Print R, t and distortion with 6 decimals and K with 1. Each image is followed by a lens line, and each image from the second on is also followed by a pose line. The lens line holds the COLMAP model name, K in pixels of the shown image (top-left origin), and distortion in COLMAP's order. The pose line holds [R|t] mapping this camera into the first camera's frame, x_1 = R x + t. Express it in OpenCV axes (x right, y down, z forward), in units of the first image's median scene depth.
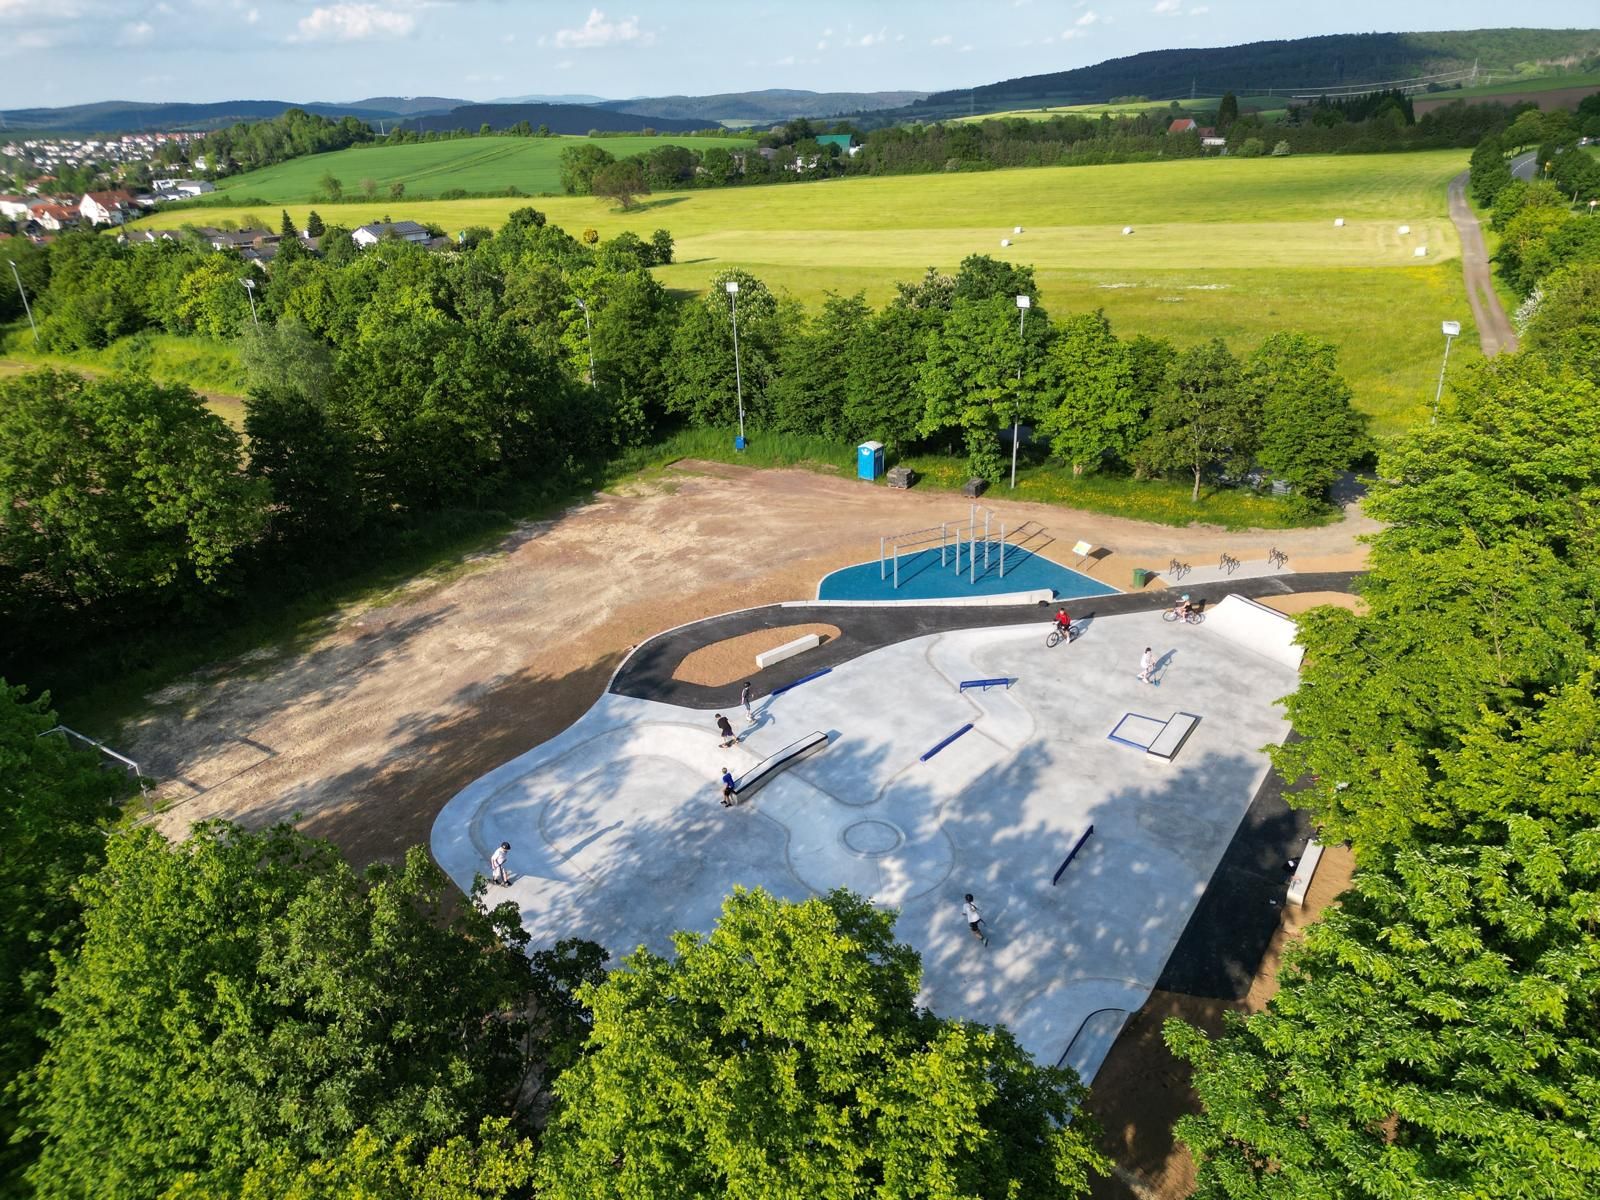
lens RADIAL K [[1107.6, 0, 800.0], [0, 1107.6, 600.0], [0, 0, 1]] dist [0.071805, -0.069606]
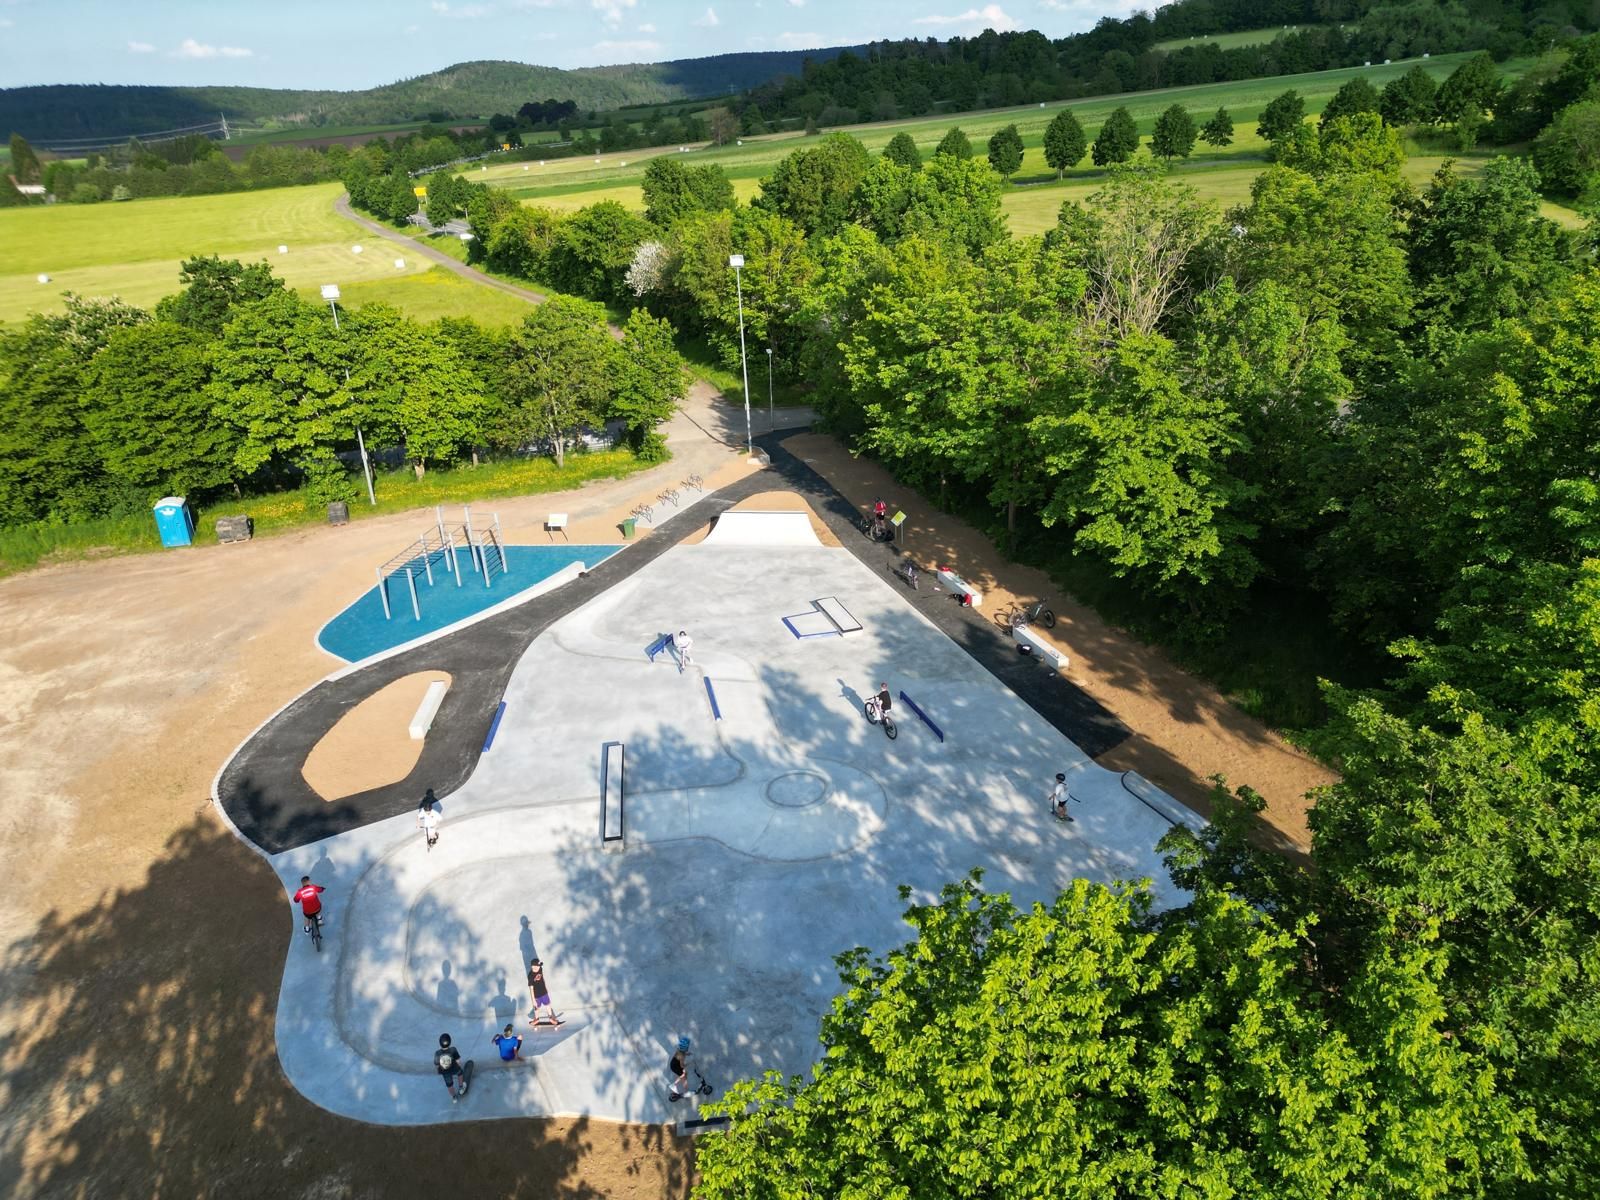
lens RADIAL K [[1107.6, 0, 800.0], [0, 1107.6, 600.0], [0, 0, 1]] dist [0.071805, -0.069606]
pose [[0.591147, -0.316875, 0.741711, -0.420648], [0.345613, 0.930408, 0.122035, -0.032317], [-0.728764, 0.184204, 0.659524, 0.273903]]
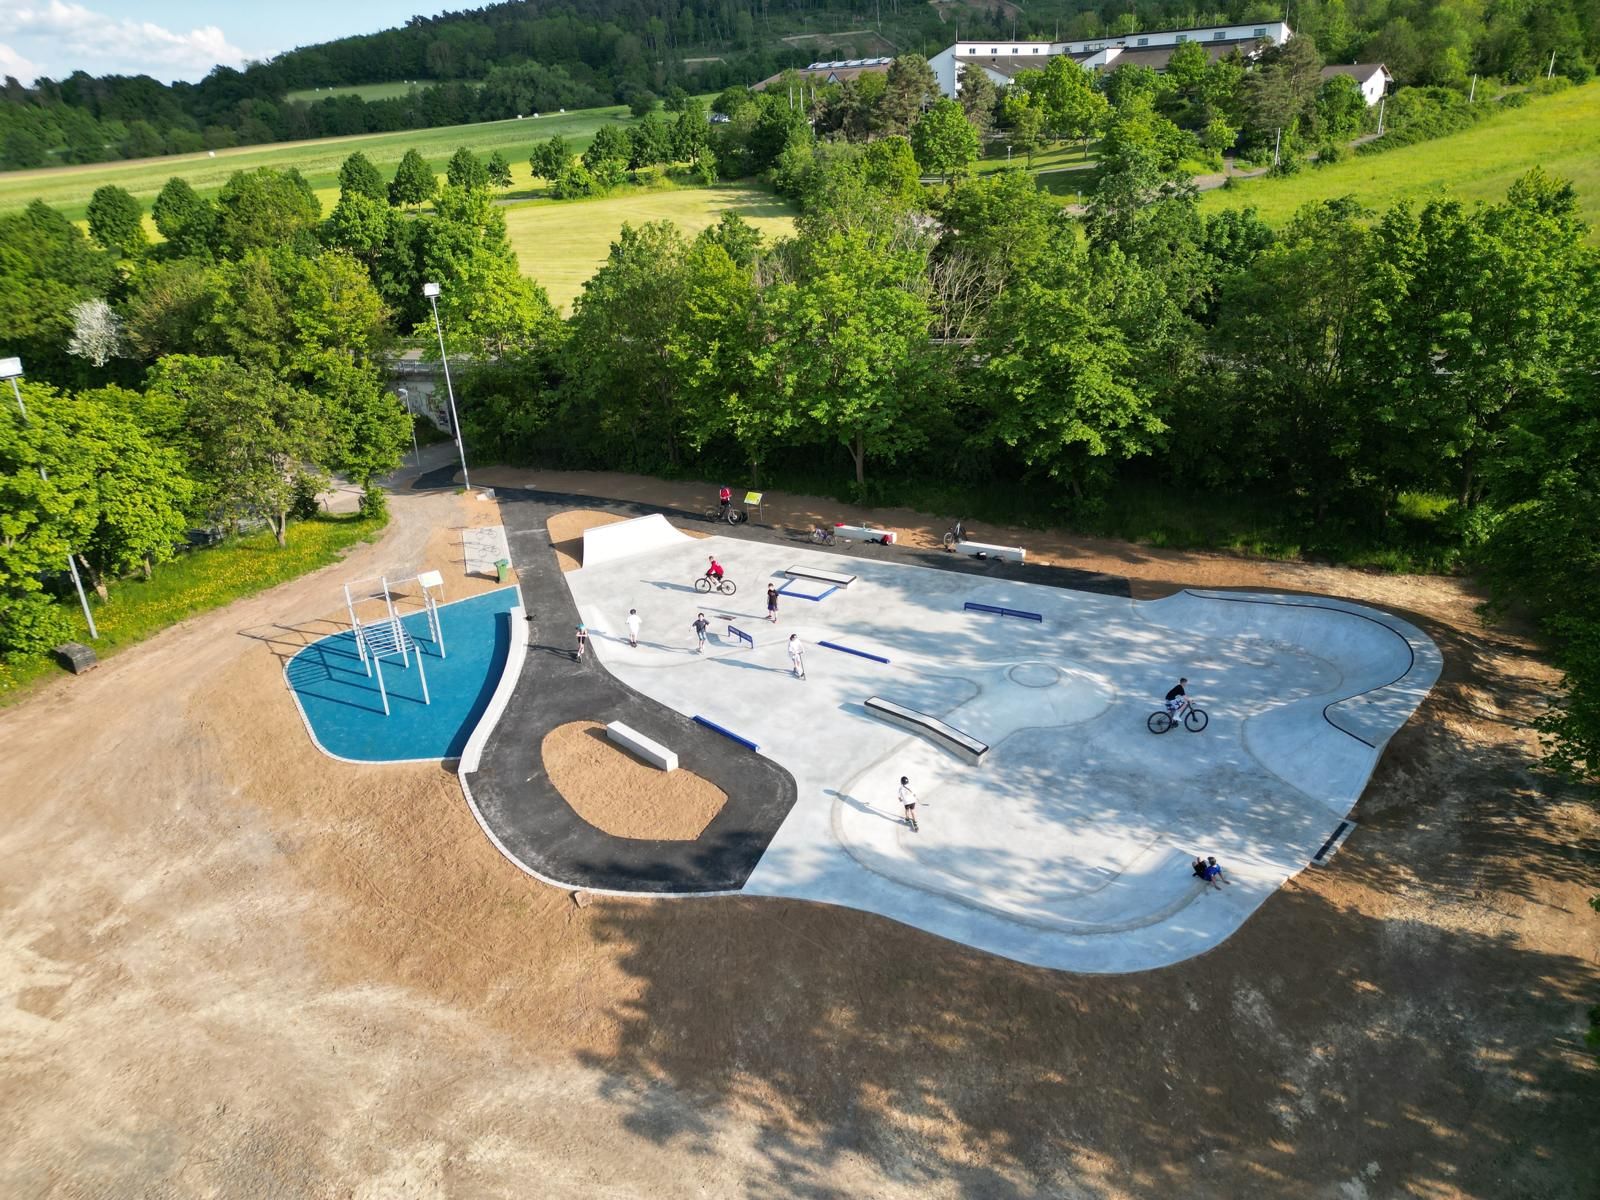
lens RADIAL K [[1107.6, 0, 800.0], [0, 1107.6, 600.0], [0, 0, 1]] dist [0.071805, -0.069606]
pose [[-0.075955, -0.360682, 0.929591, -0.671049], [0.446227, 0.821422, 0.355172, -0.249633], [-0.891691, 0.441786, 0.098555, 0.798094]]
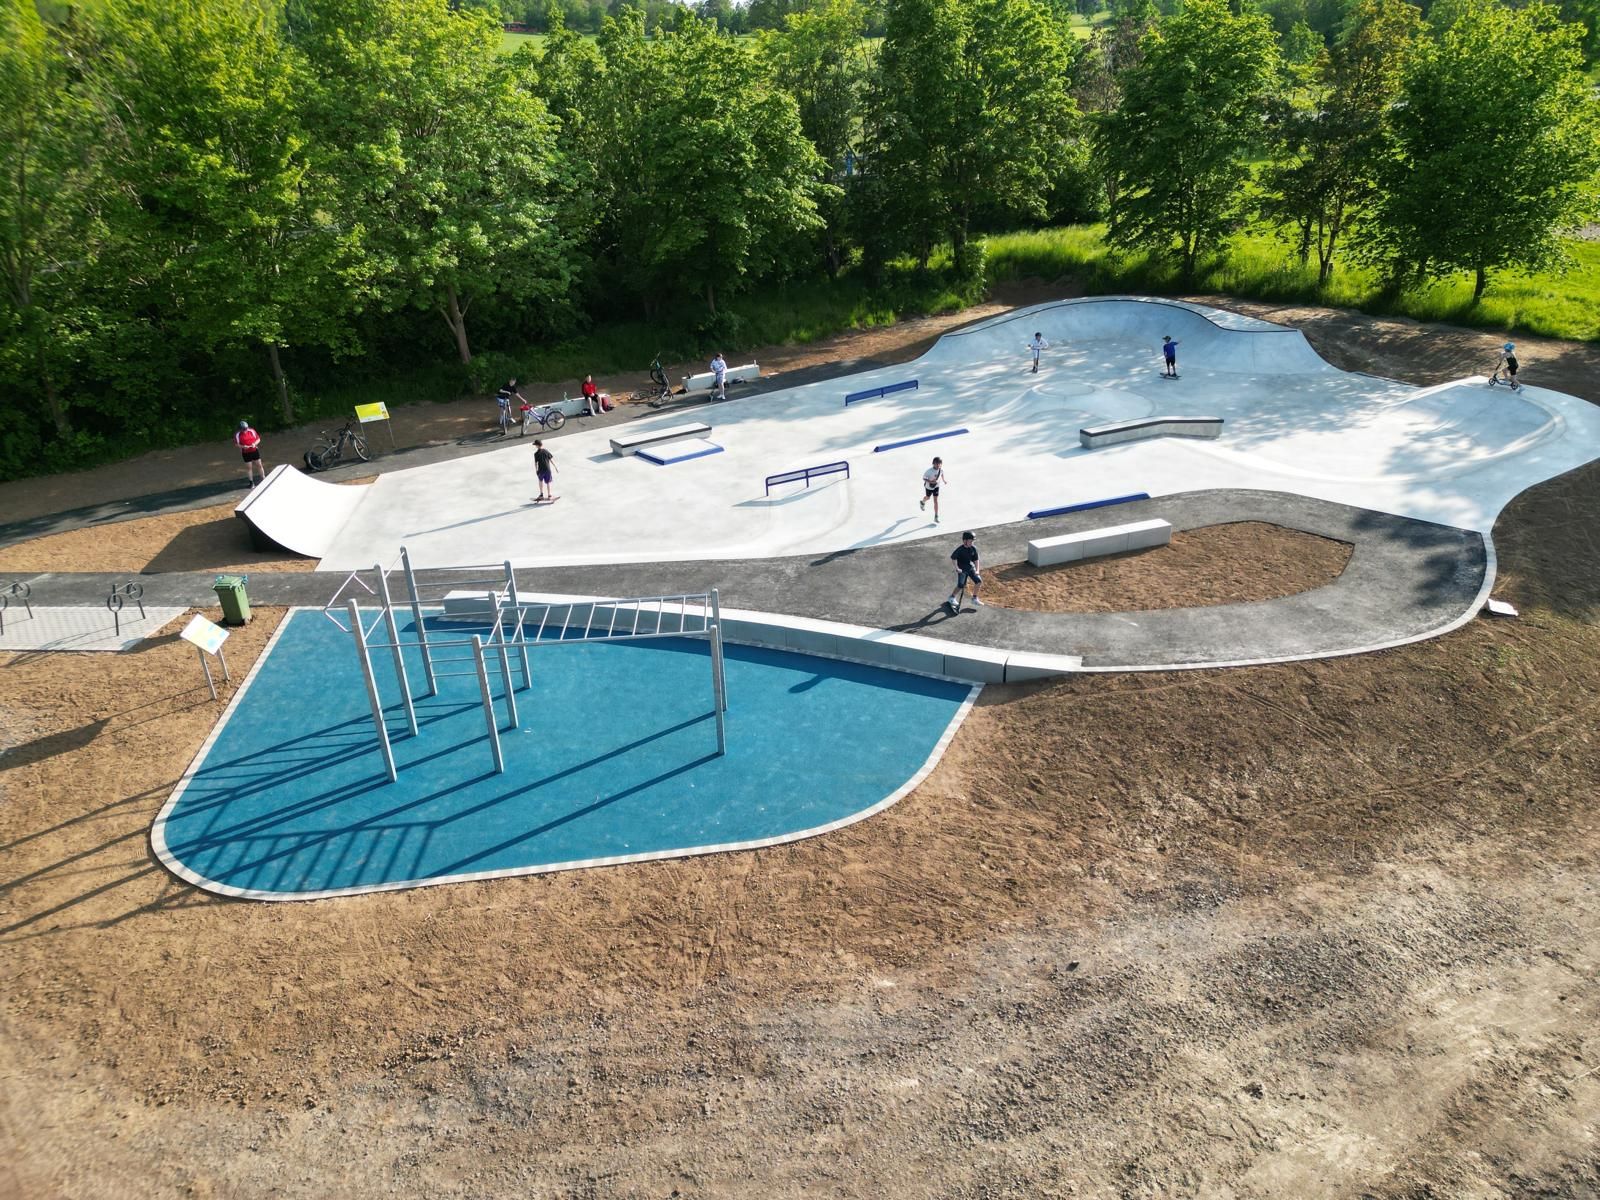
lens RADIAL K [[1107.6, 0, 800.0], [0, 1107.6, 600.0], [0, 0, 1]] dist [0.071805, -0.069606]
pose [[-0.927437, -0.077497, 0.365863, -0.065499], [0.220939, 0.675783, 0.703209, -0.315015], [-0.301741, 0.733015, -0.609624, 1.371162]]
